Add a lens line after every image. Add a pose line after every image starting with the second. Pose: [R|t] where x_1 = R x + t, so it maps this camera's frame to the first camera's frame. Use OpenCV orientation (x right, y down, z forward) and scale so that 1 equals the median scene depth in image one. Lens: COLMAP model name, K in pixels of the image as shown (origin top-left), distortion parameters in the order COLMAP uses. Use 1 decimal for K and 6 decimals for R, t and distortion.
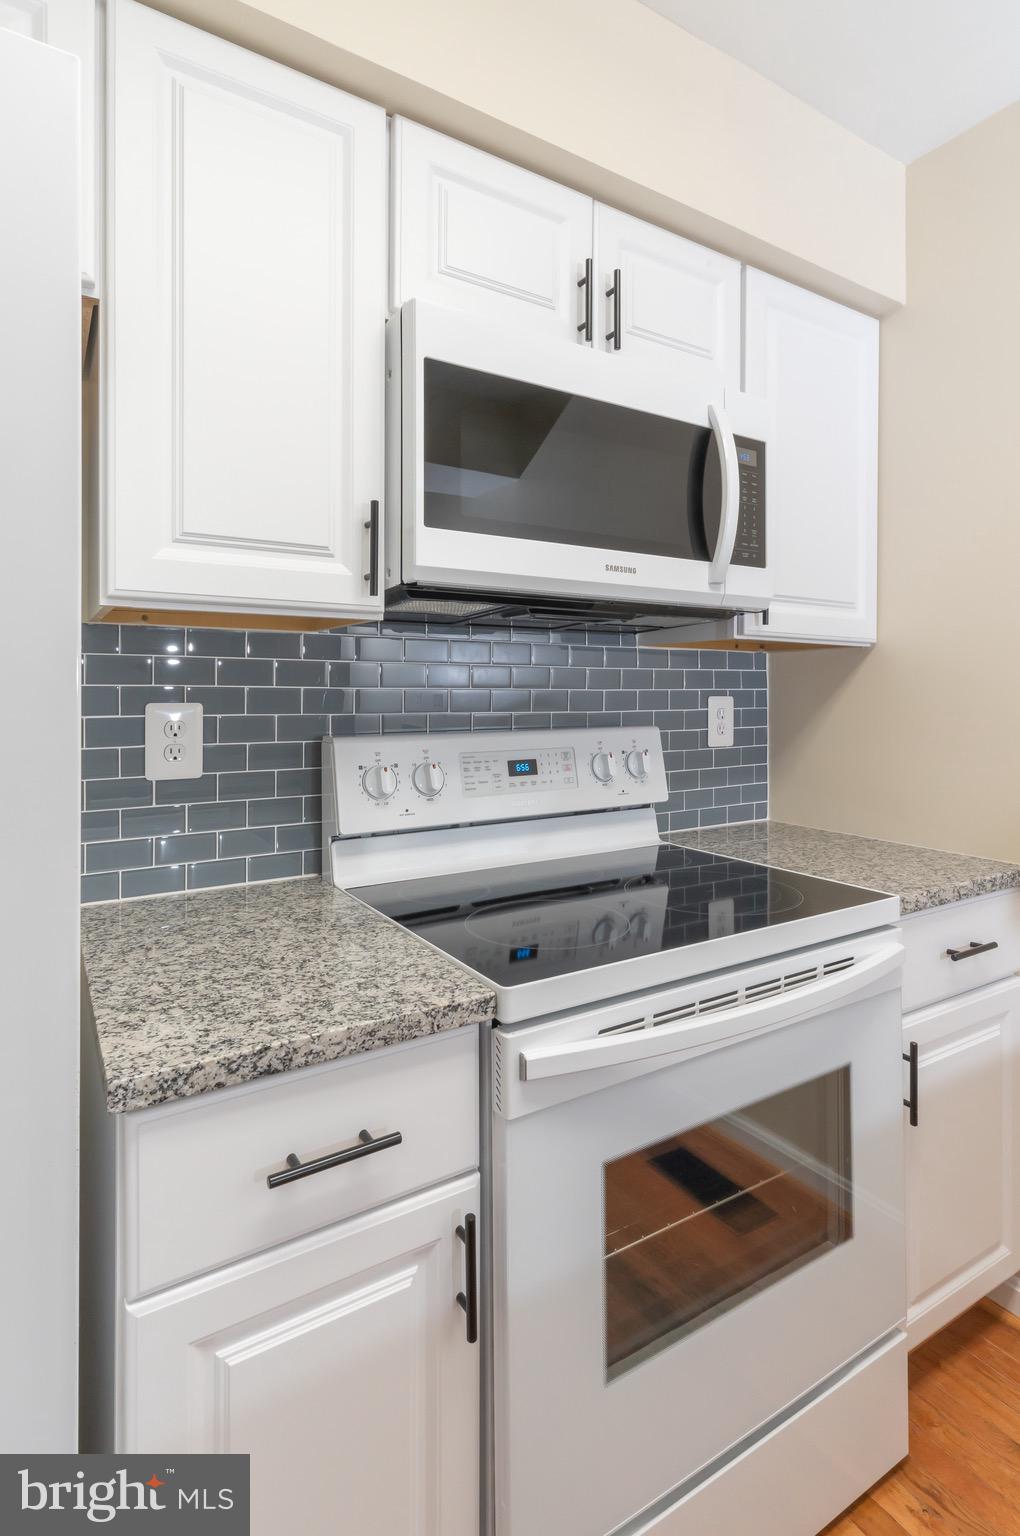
lens RADIAL K [[757.9, 0, 499.8], [0, 757.9, 693.9], [0, 0, 1]] dist [0.005940, -0.001522]
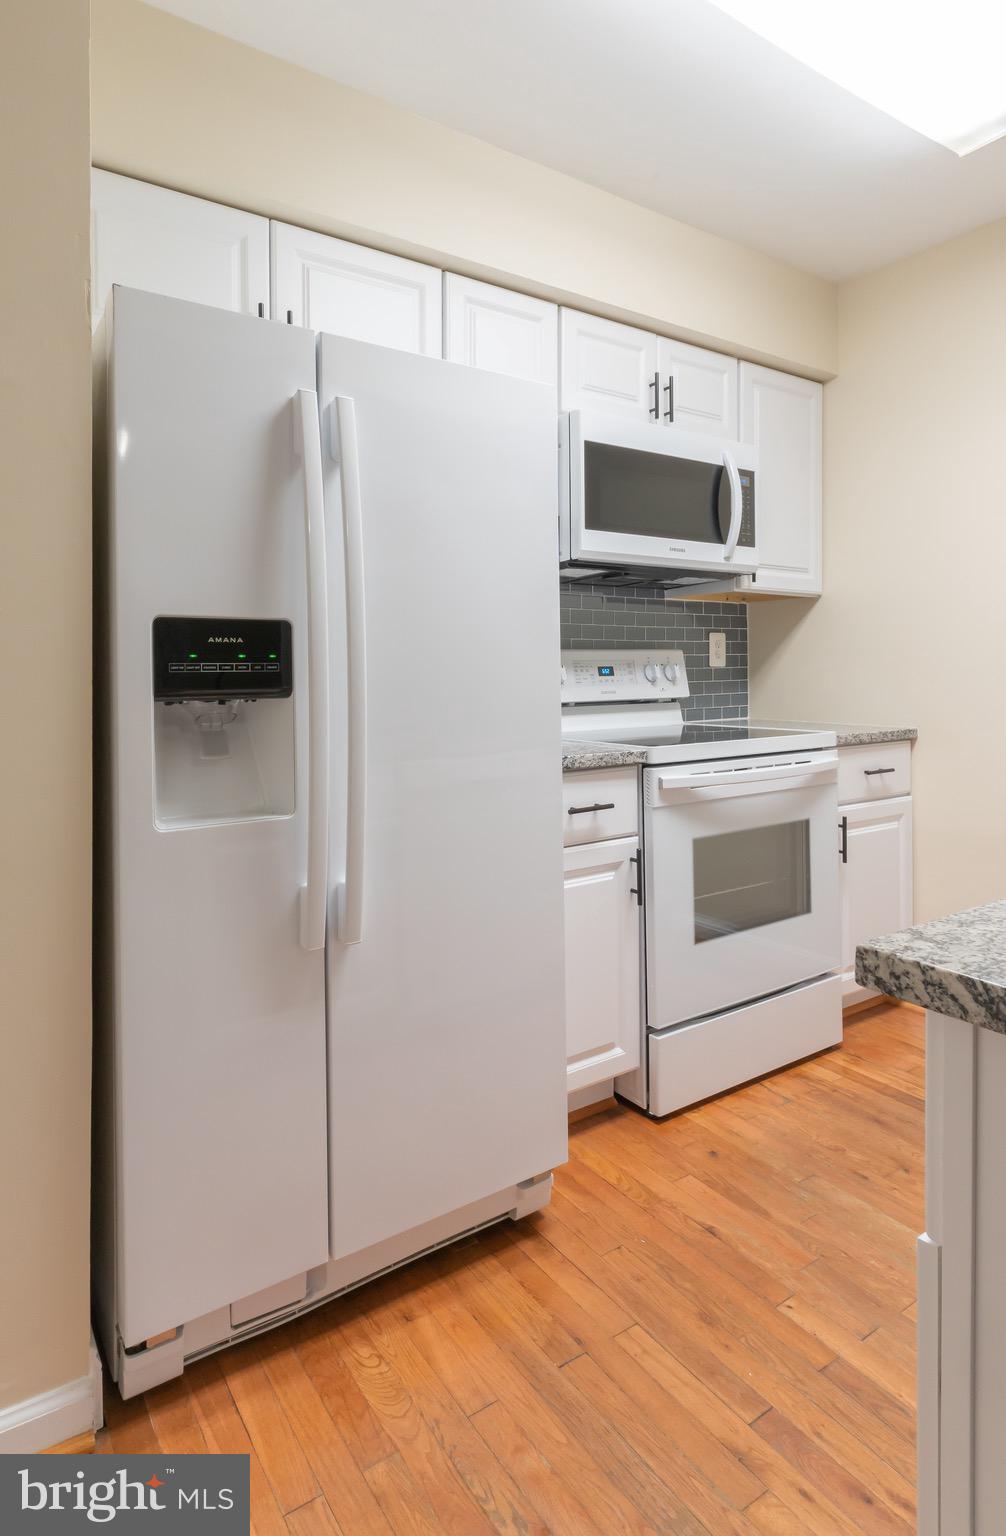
lens RADIAL K [[811.5, 0, 425.6], [0, 811.5, 675.8], [0, 0, 1]] dist [0.005601, -0.002277]
pose [[0.999940, -0.008395, 0.007053, -0.420279], [0.008350, 0.999945, 0.006392, 0.105435], [-0.007107, -0.006333, 0.999955, -0.841711]]
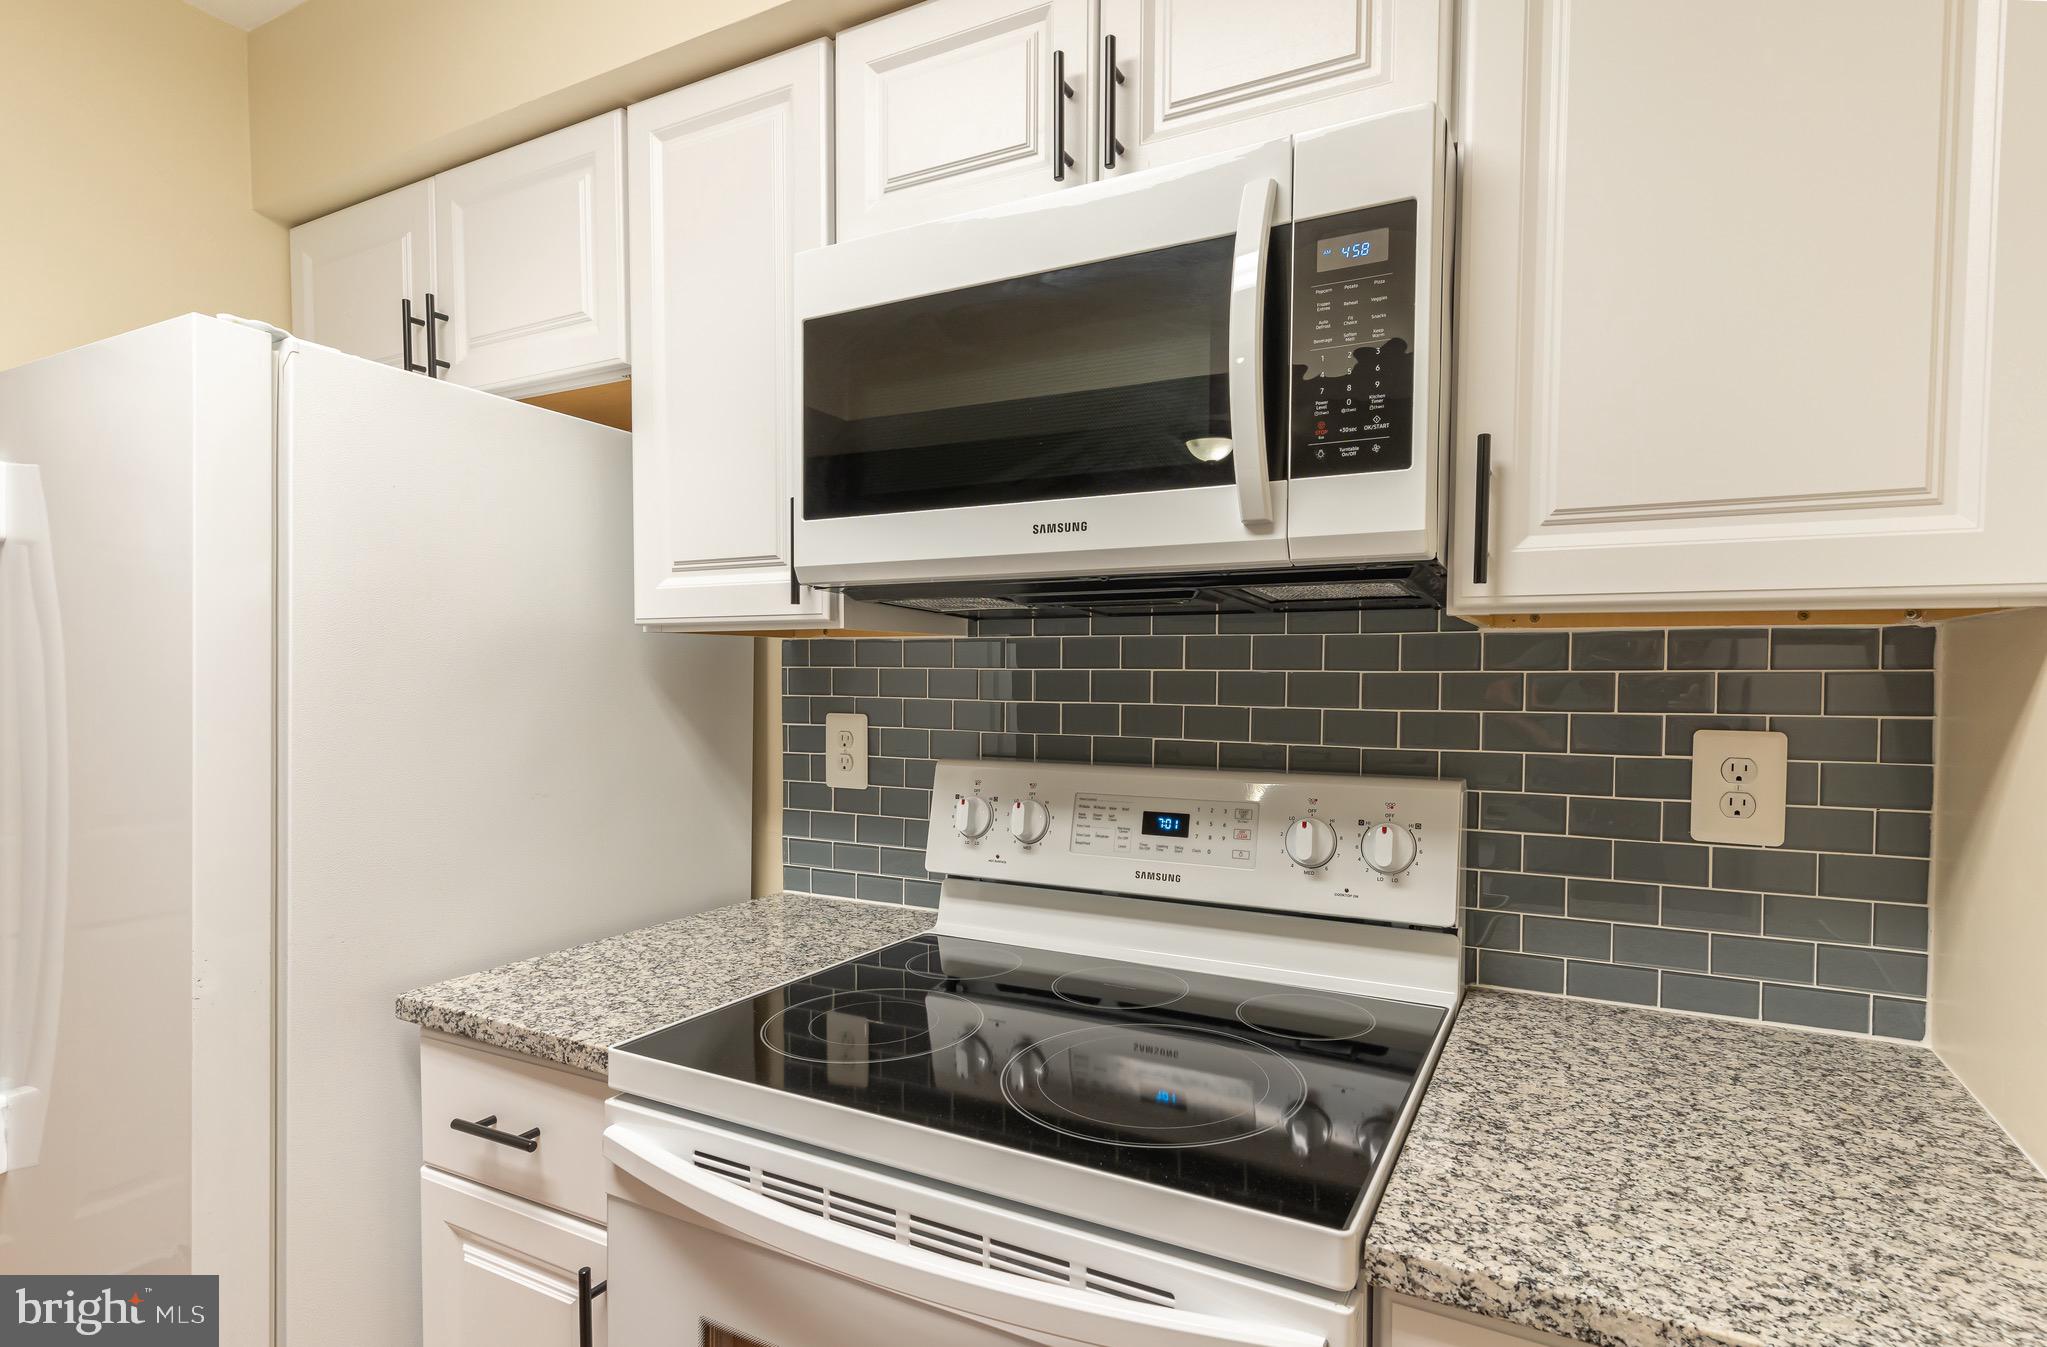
lens RADIAL K [[1010.0, 0, 1149.3], [0, 1010.0, 700.5], [0, 0, 1]] dist [0.005940, -0.001522]
pose [[0.541725, 0.023587, -0.840225, 0.876881], [-0.006872, 0.999697, 0.023634, -0.037712], [0.840528, -0.007029, 0.541723, 0.574418]]
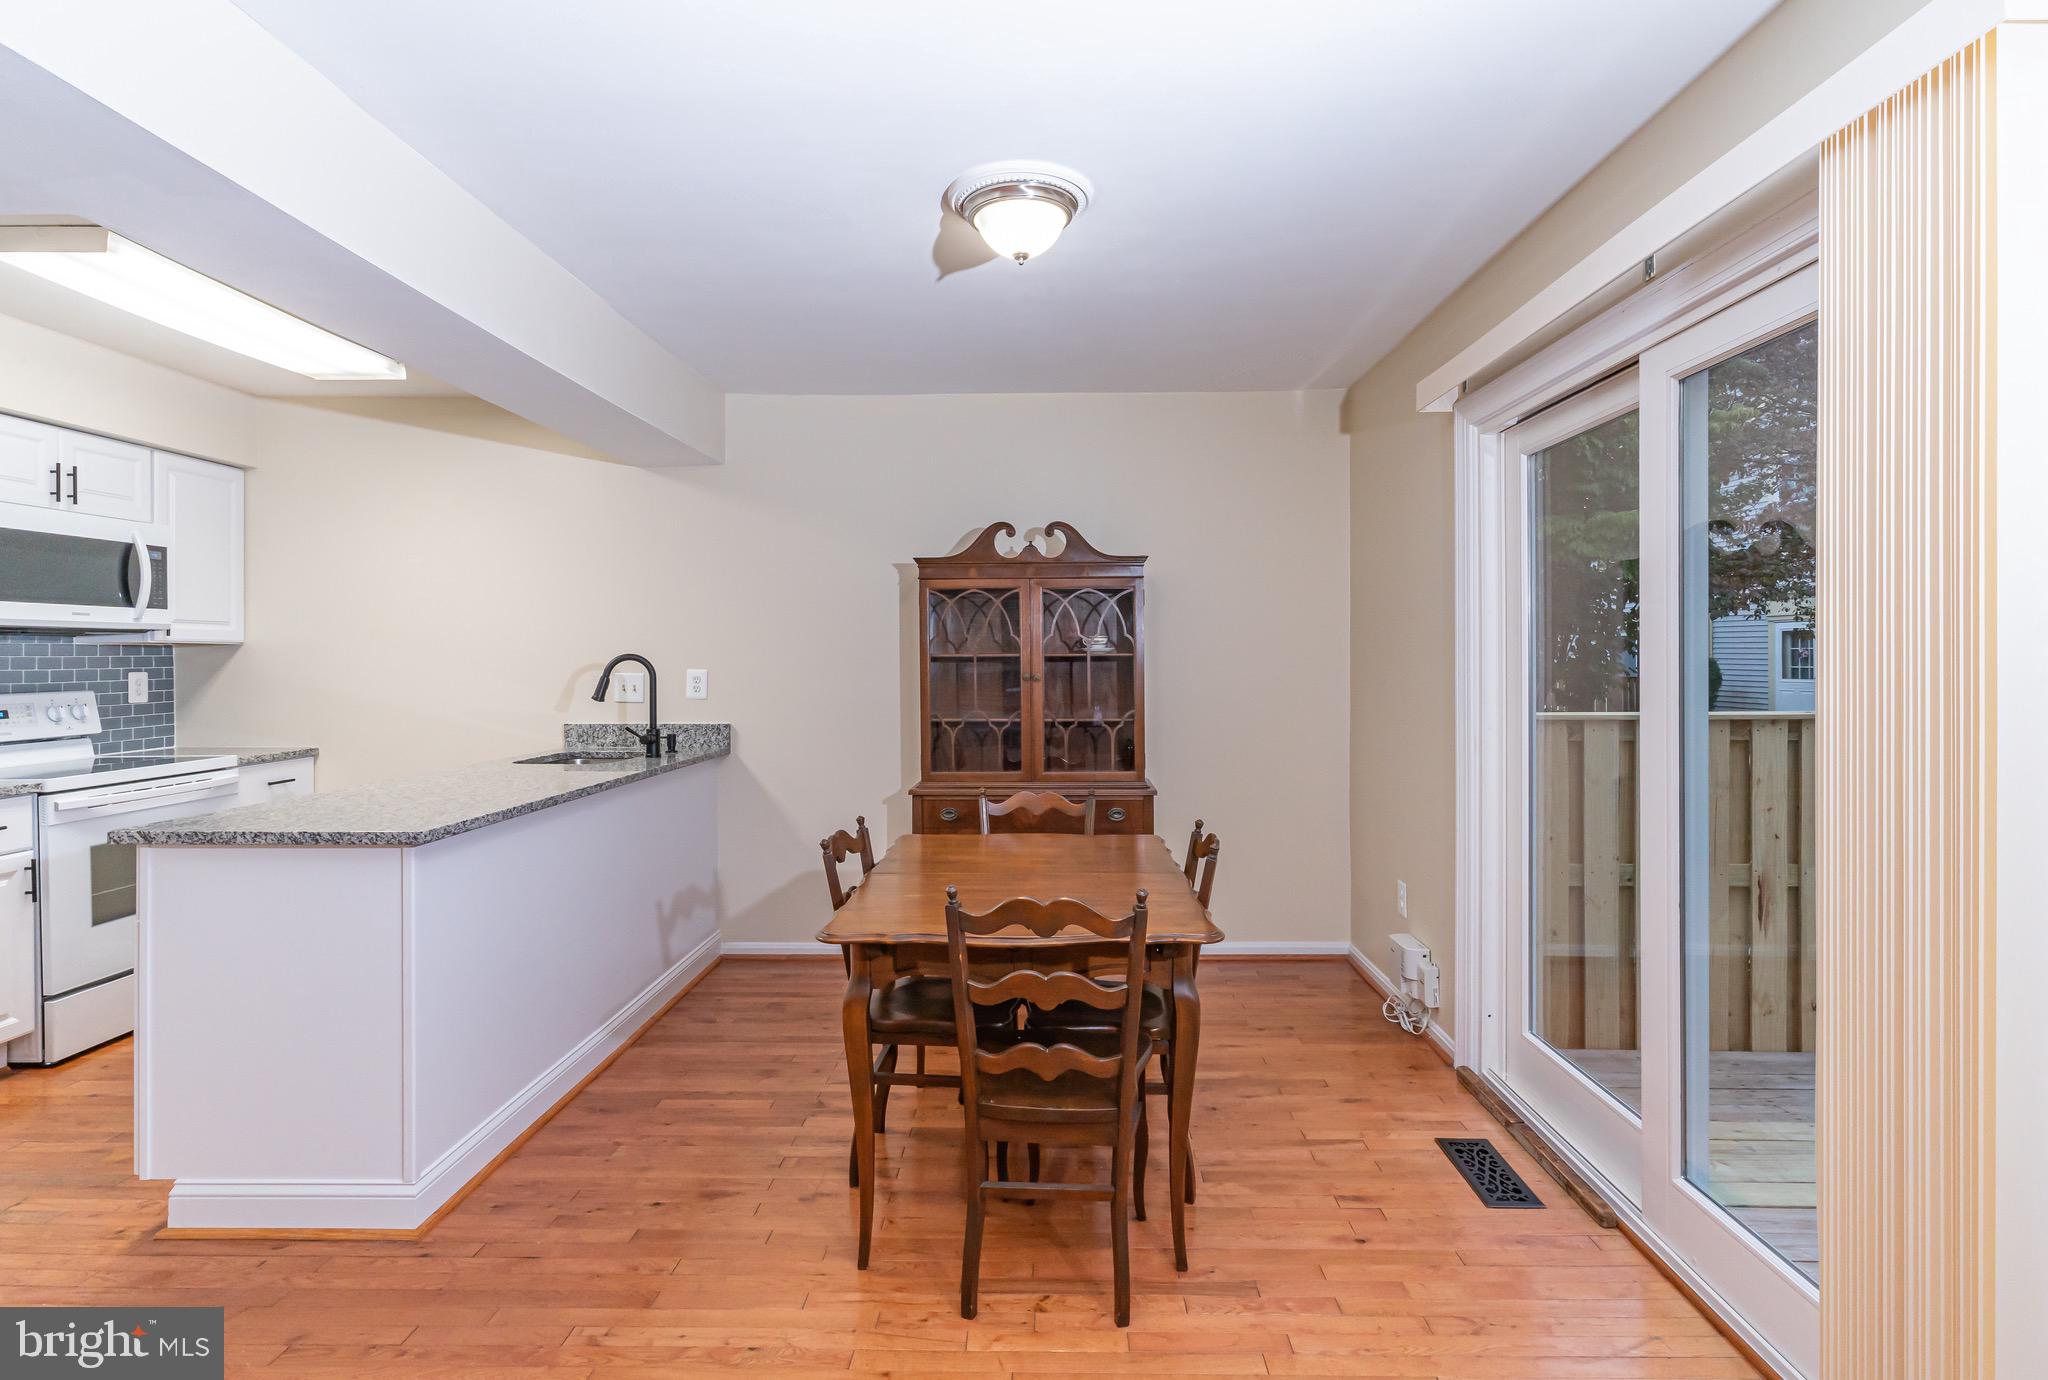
lens RADIAL K [[1023.5, 0, 1041.0], [0, 1023.5, 659.0], [0, 0, 1]] dist [-0.000463, -0.001340]
pose [[0.522698, -0.005467, 0.852501, -0.832142], [0.004999, 0.999982, 0.003349, -0.033063], [-0.852503, 0.002511, 0.522716, -2.647467]]
